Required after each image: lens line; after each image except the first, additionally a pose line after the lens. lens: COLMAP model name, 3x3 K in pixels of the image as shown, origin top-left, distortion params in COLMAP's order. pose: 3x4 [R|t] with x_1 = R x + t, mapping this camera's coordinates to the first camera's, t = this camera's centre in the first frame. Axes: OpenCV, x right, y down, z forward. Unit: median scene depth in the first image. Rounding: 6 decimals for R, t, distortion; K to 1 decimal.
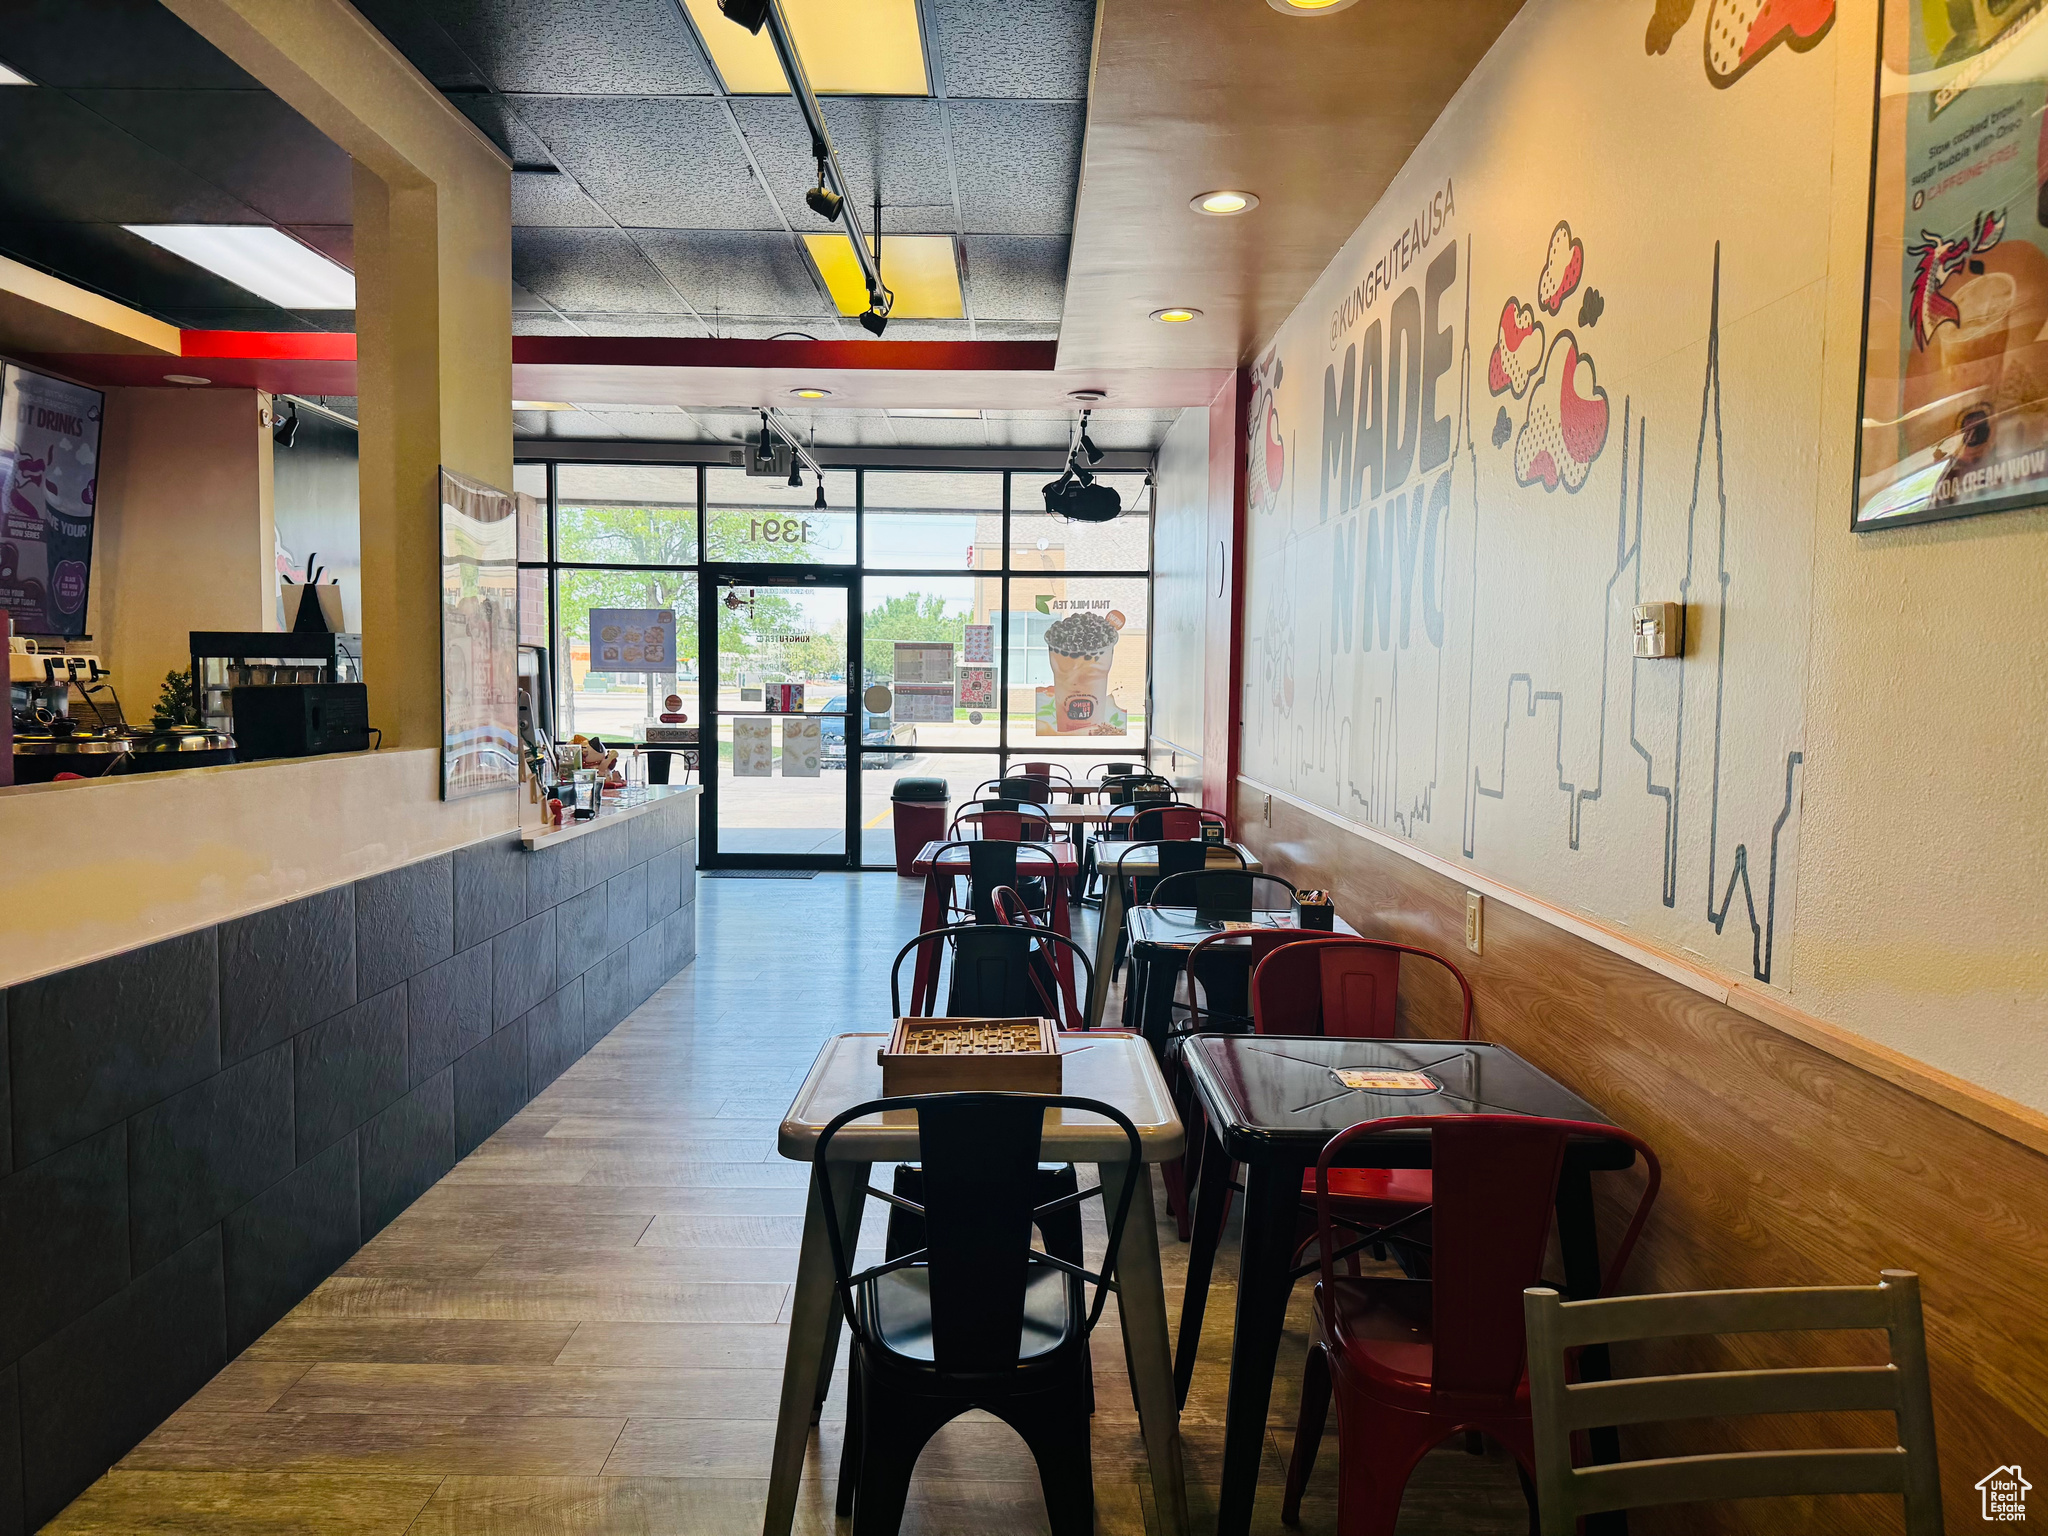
lens RADIAL K [[1420.1, 0, 1015.2], [0, 1420.1, 783.5], [0, 0, 1]] dist [0.047634, -0.049443]
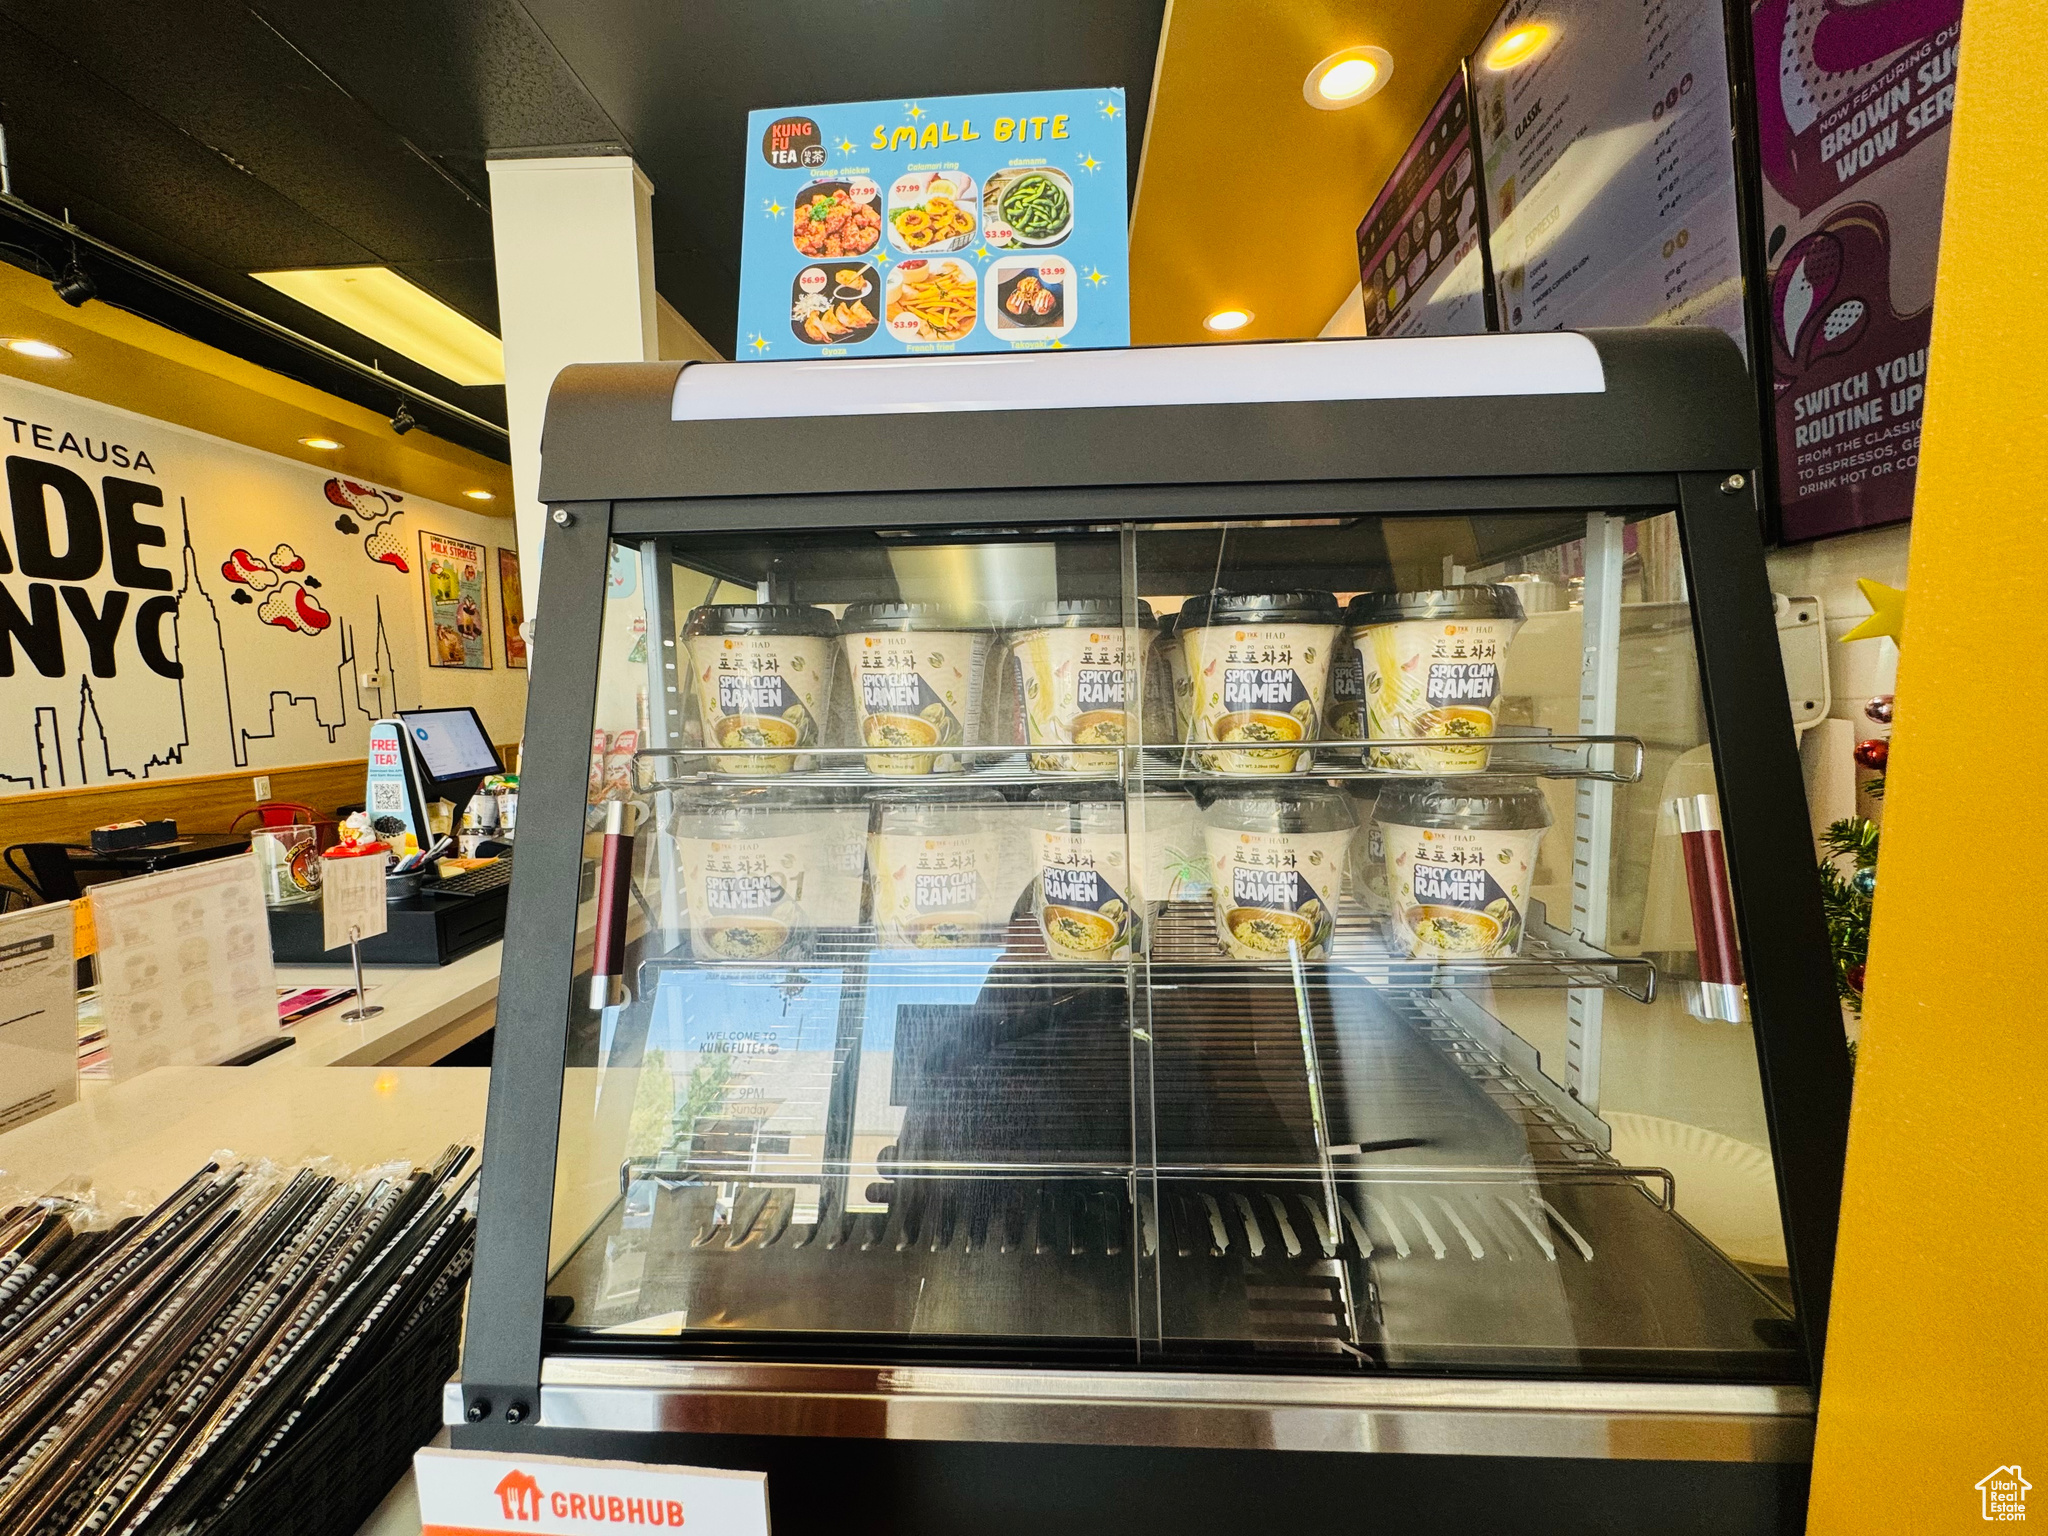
lens RADIAL K [[823.0, 0, 1025.6], [0, 823.0, 770.5], [0, 0, 1]] dist [-0.003253, 0.000162]
pose [[-0.999504, 0.004598, 0.031146, -0.325875], [0.009977, 0.984551, 0.174813, -0.052572], [-0.029861, 0.175037, -0.984109, 0.710383]]
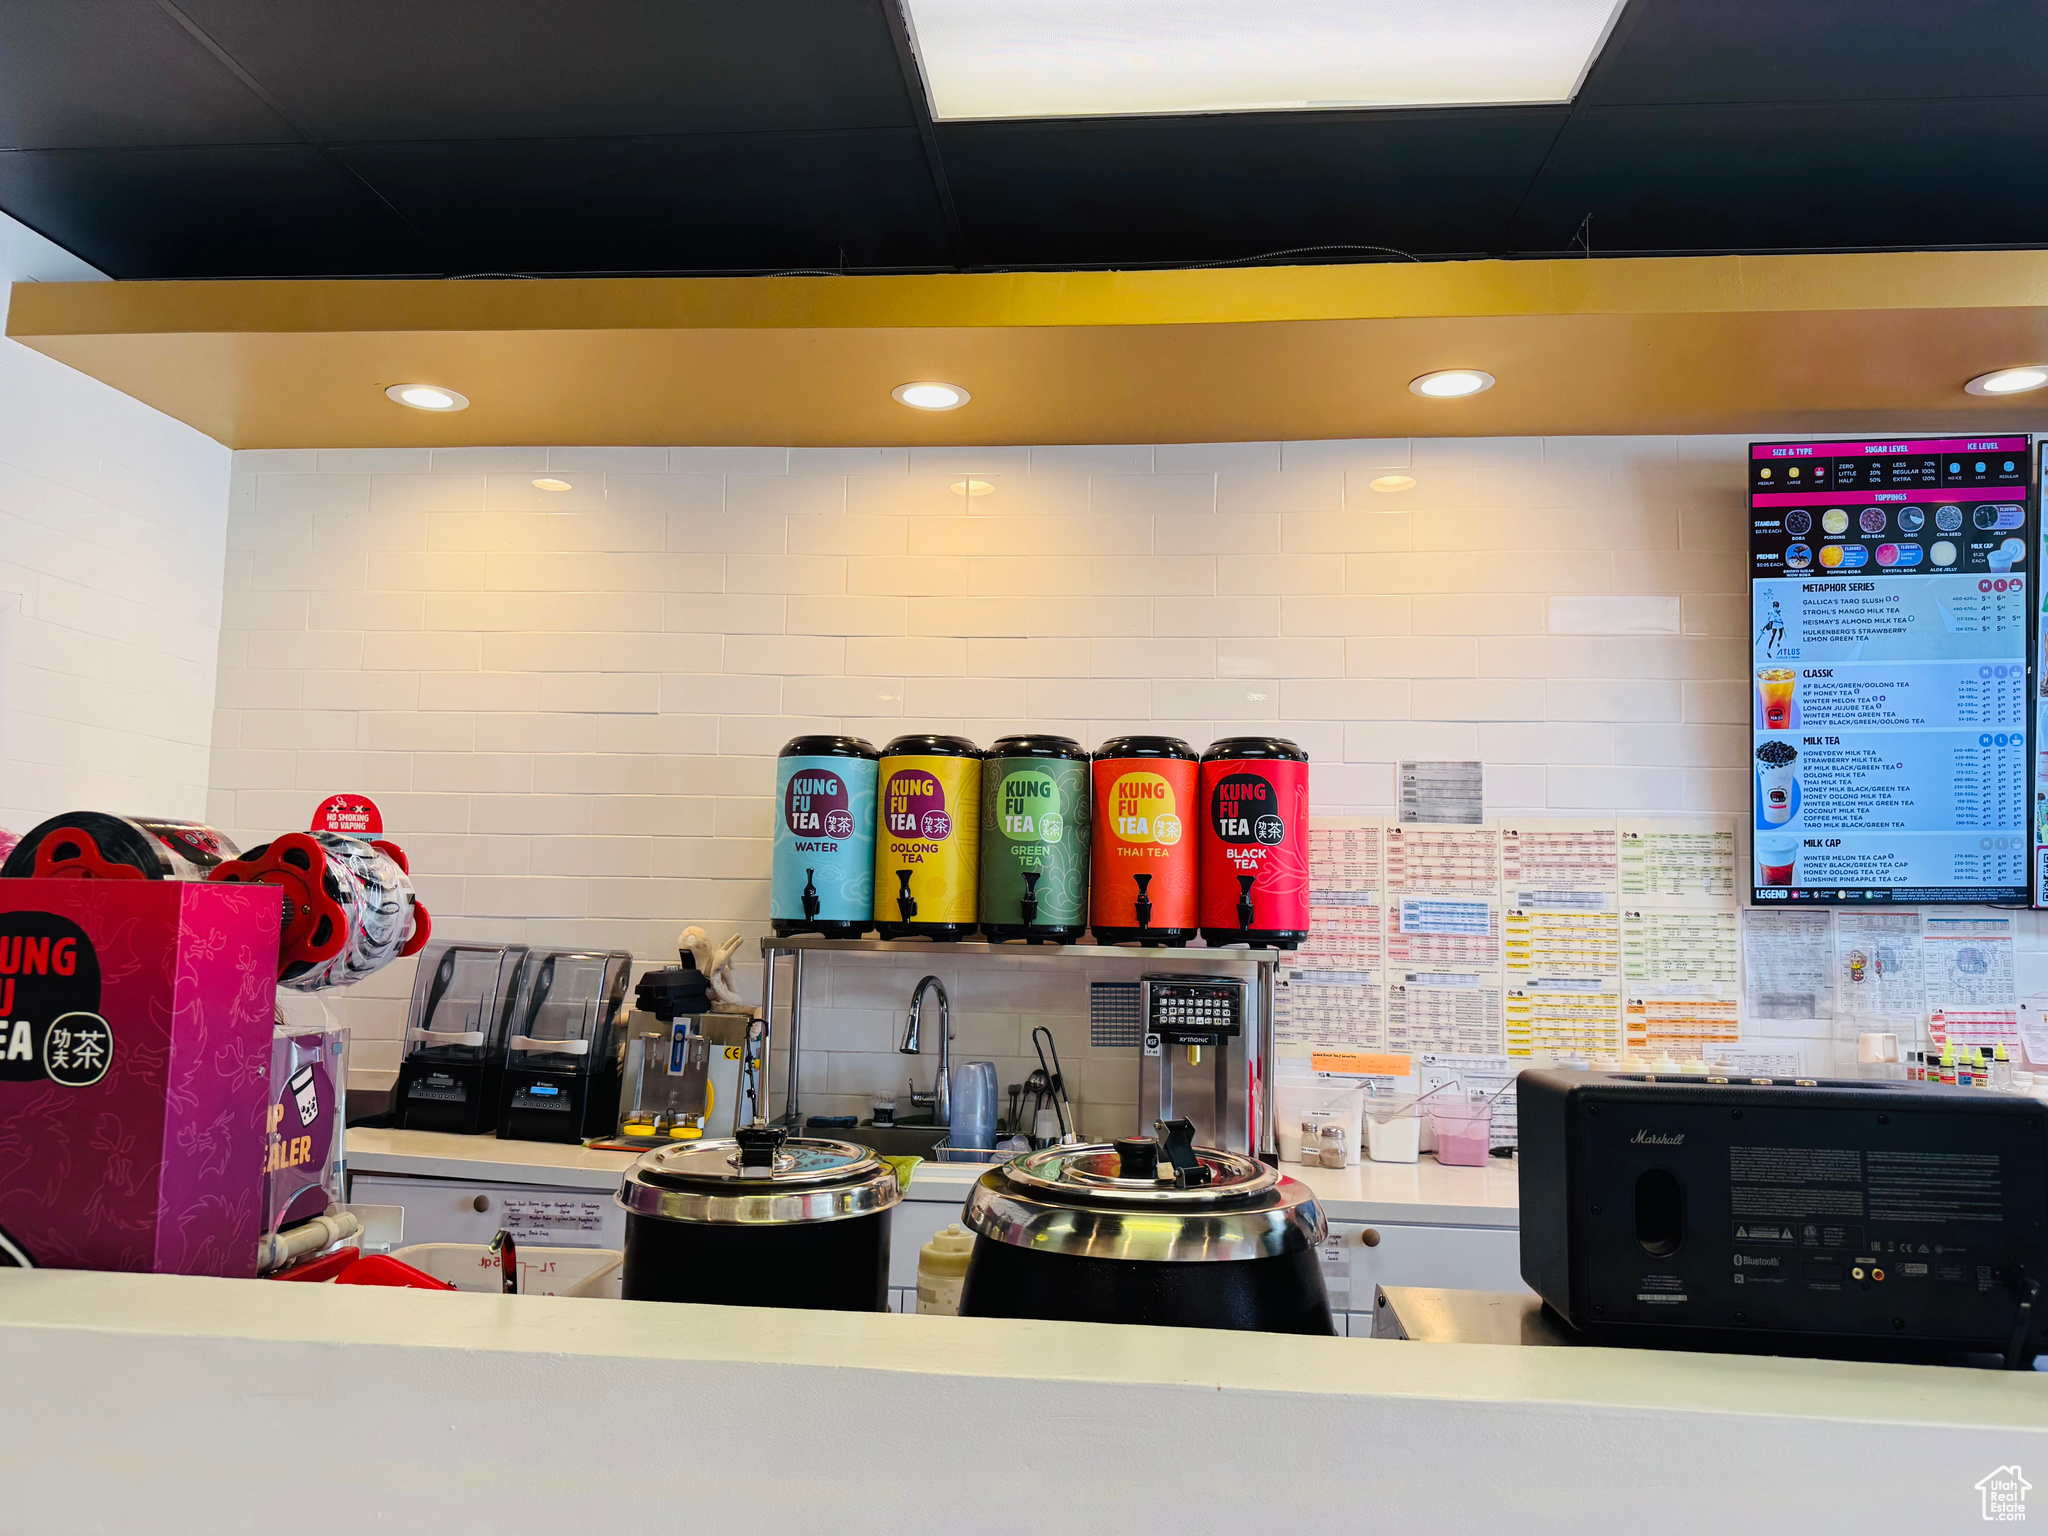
lens RADIAL K [[1431.6, 0, 1028.8], [0, 1431.6, 773.4], [0, 0, 1]] dist [0.073437, -0.101514]
pose [[-0.085921, -0.106646, -0.990578, -0.063848], [-0.096929, 0.990433, -0.098223, -0.032400], [0.991576, 0.087576, -0.095437, 0.320139]]
